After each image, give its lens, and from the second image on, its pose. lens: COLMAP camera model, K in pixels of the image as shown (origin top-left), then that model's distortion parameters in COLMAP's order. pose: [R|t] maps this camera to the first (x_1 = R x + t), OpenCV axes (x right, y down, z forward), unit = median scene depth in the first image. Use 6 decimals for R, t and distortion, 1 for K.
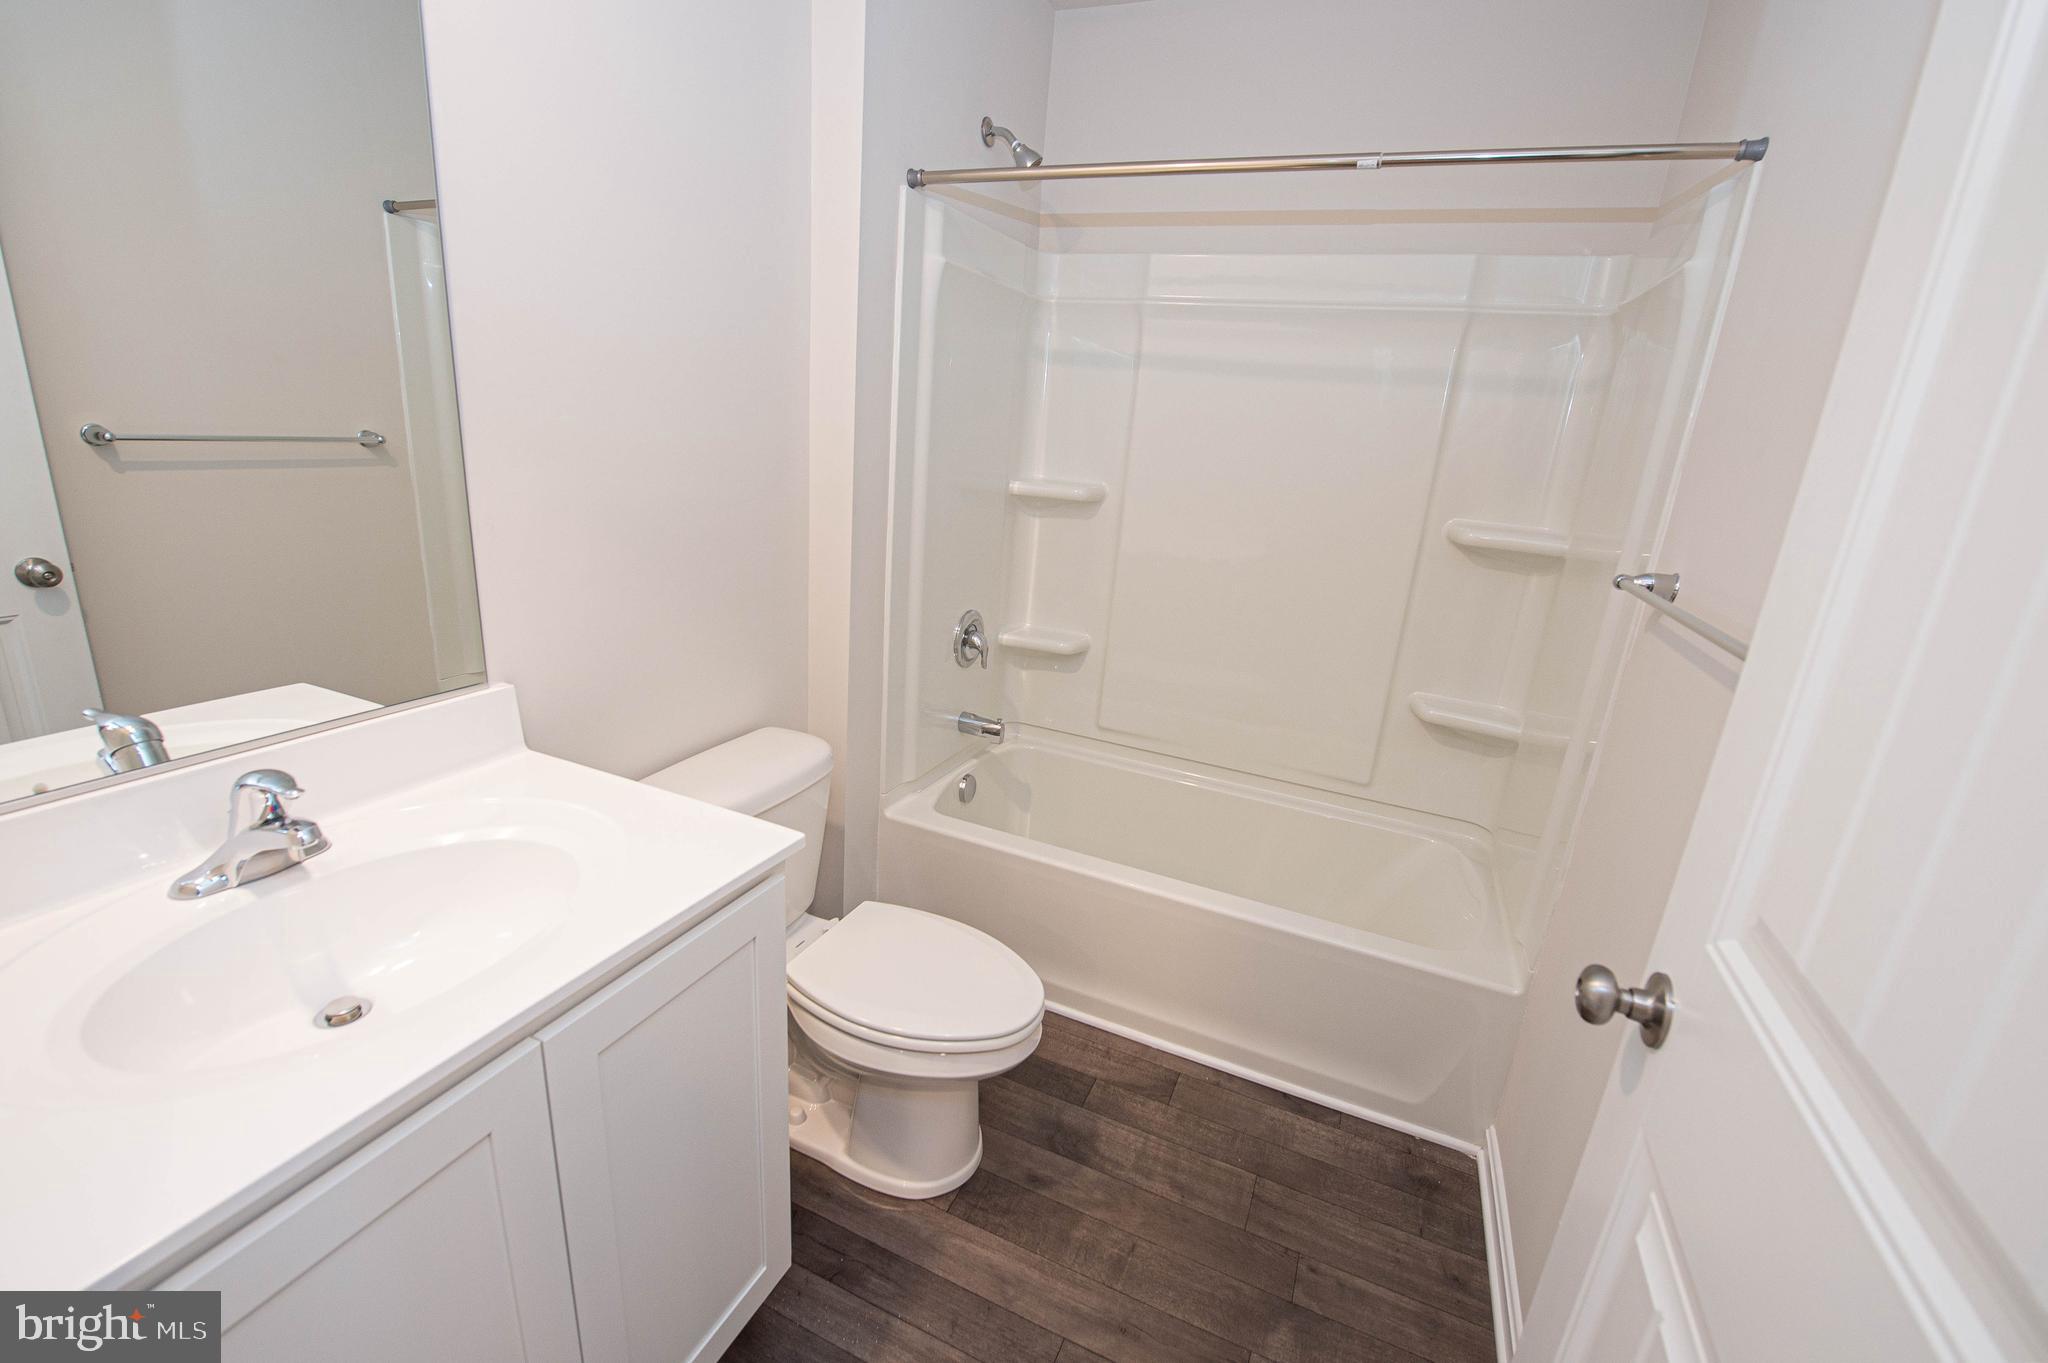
lens RADIAL K [[843.9, 0, 1015.8], [0, 843.9, 680.3], [0, 0, 1]] dist [-0.013019, -0.004049]
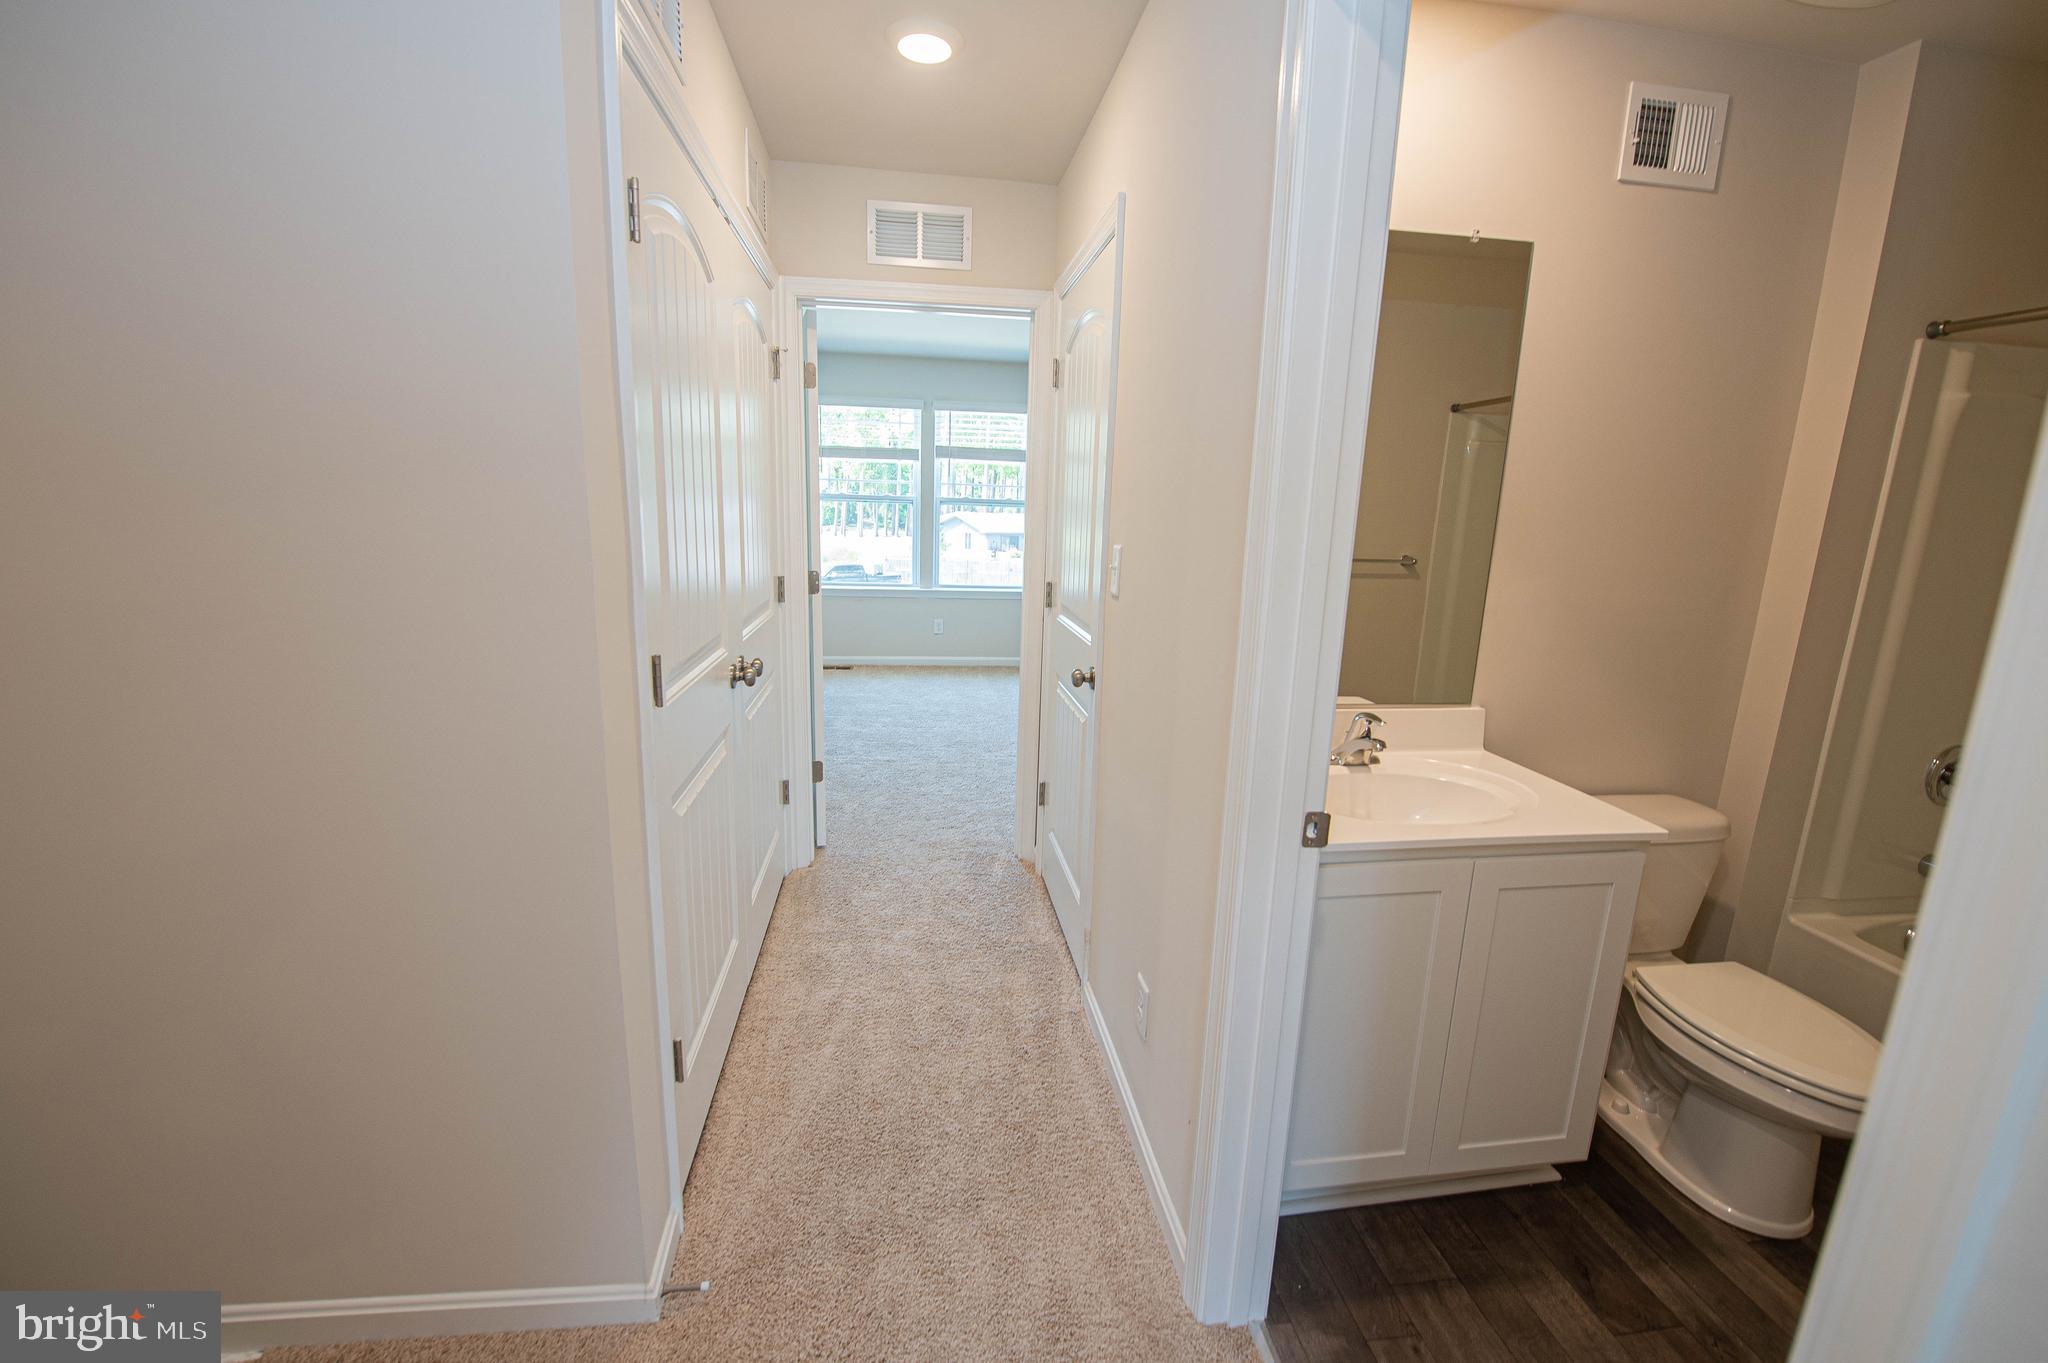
lens RADIAL K [[843.9, 0, 1015.8], [0, 843.9, 680.3], [0, 0, 1]] dist [-0.013019, -0.004049]
pose [[0.520084, 0.119074, -0.845774, 0.237881], [-0.238699, 0.971041, -0.010071, 0.151036], [0.820083, 0.207123, 0.533446, -0.500194]]
